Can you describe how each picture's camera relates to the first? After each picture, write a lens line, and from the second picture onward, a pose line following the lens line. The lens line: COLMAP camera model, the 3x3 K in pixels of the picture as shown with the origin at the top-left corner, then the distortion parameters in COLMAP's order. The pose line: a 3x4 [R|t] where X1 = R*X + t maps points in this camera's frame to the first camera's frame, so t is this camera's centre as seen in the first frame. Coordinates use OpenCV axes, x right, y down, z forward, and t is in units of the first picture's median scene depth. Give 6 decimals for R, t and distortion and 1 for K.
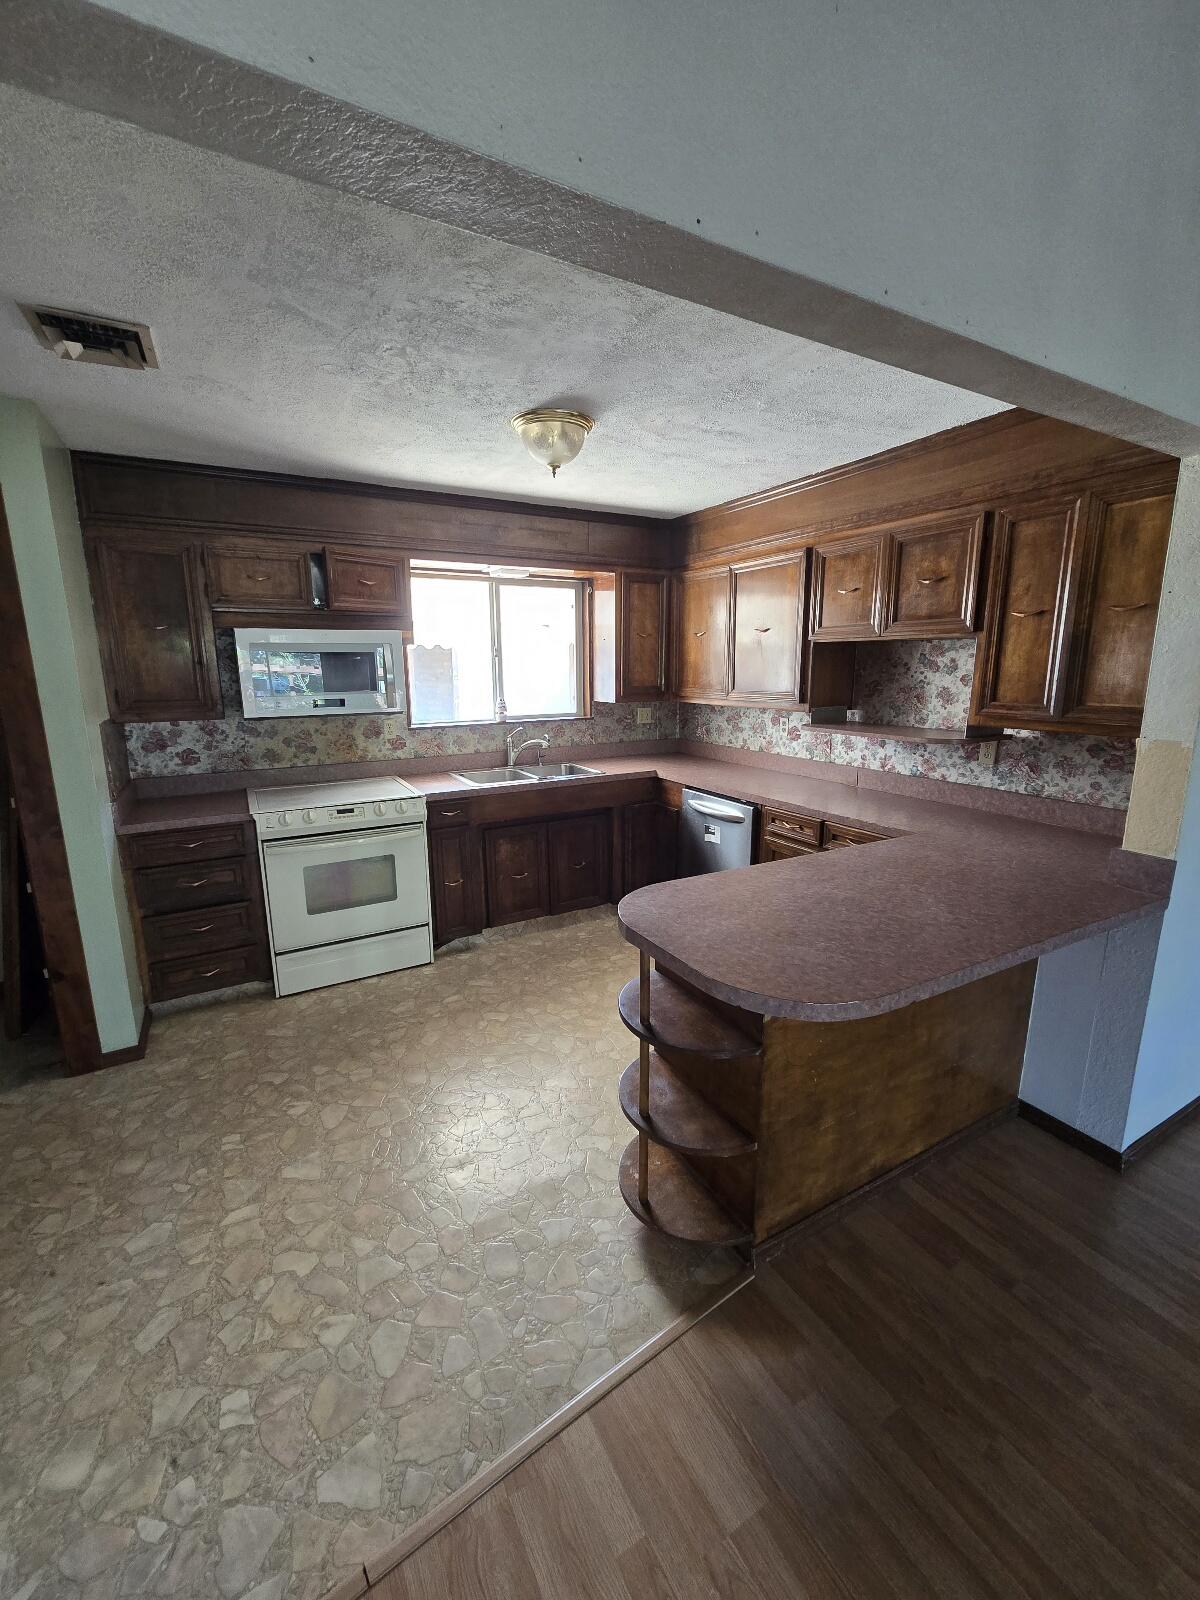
lens RADIAL K [[648.4, 0, 610.9], [0, 648.4, 803.7], [0, 0, 1]] dist [0.001497, 0.001568]
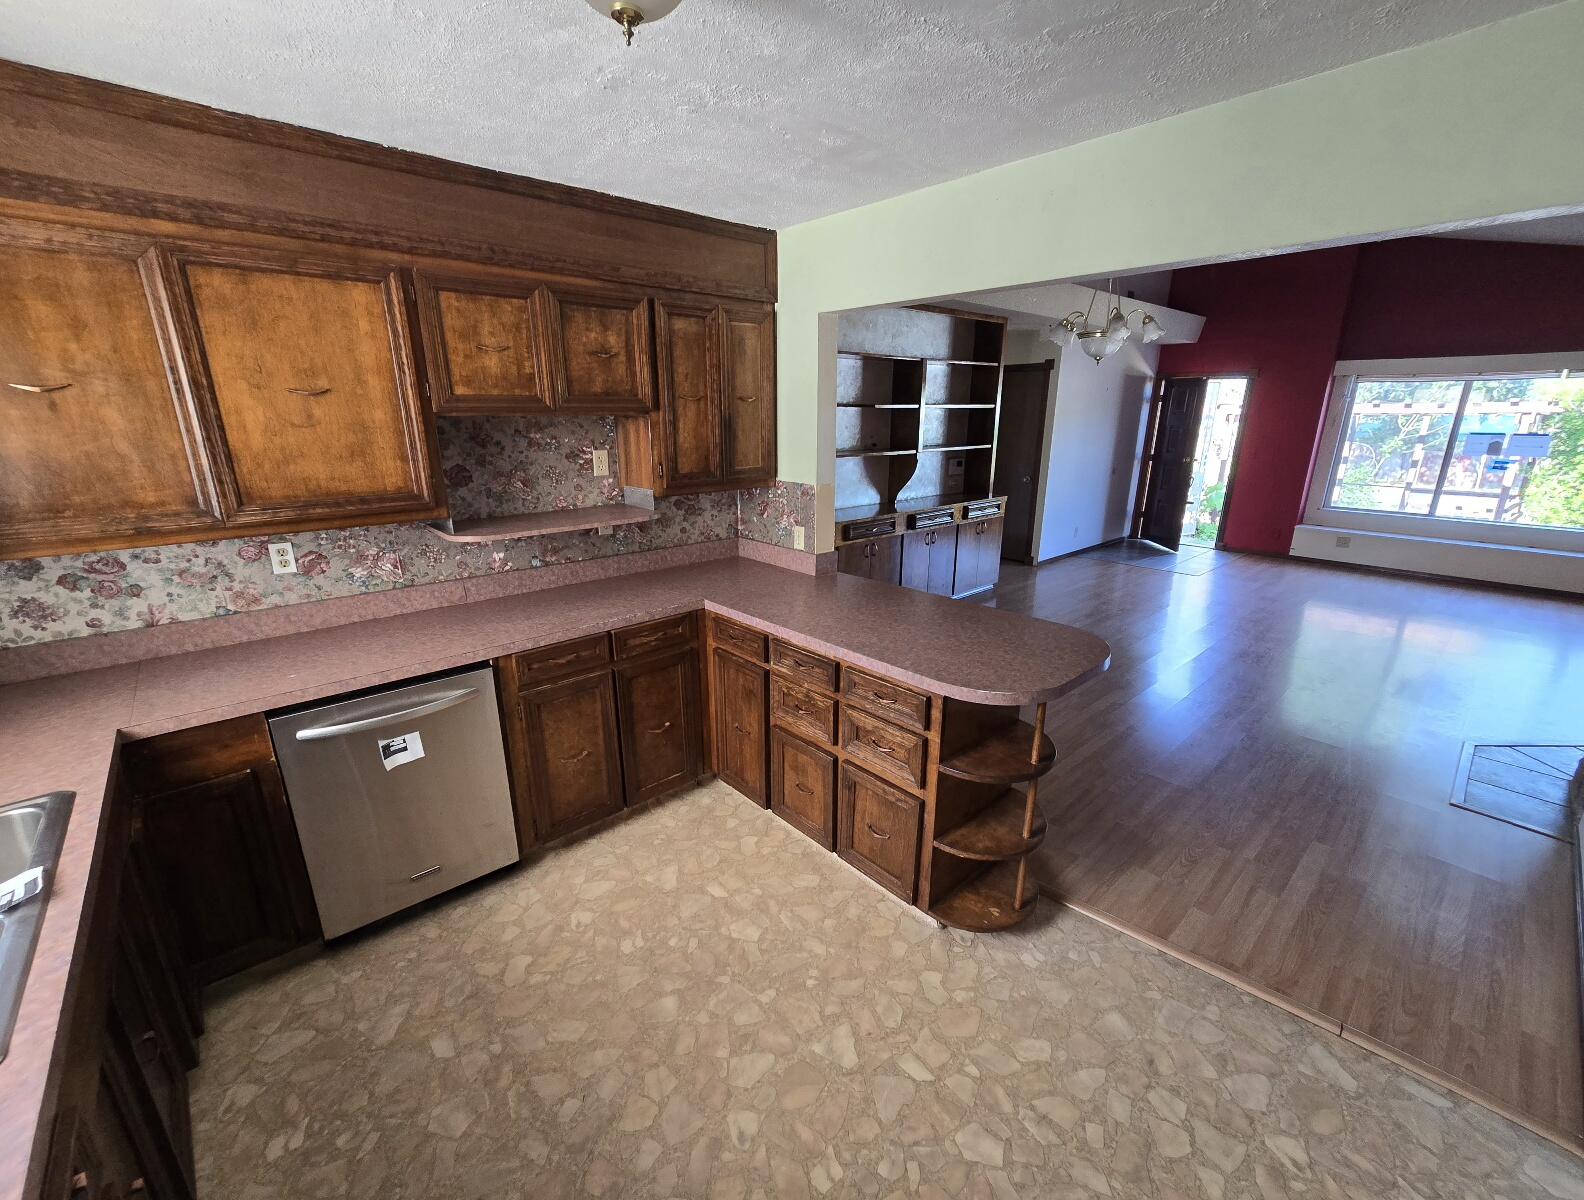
lens RADIAL K [[655.4, 0, 793.6], [0, 655.4, 608.2], [0, 0, 1]] dist [0.008715, -0.000062]
pose [[-0.195766, -0.279511, 0.939973, -0.606780], [0.210372, 0.924234, 0.318645, -0.261741], [-0.957820, 0.260123, -0.122133, 0.998412]]
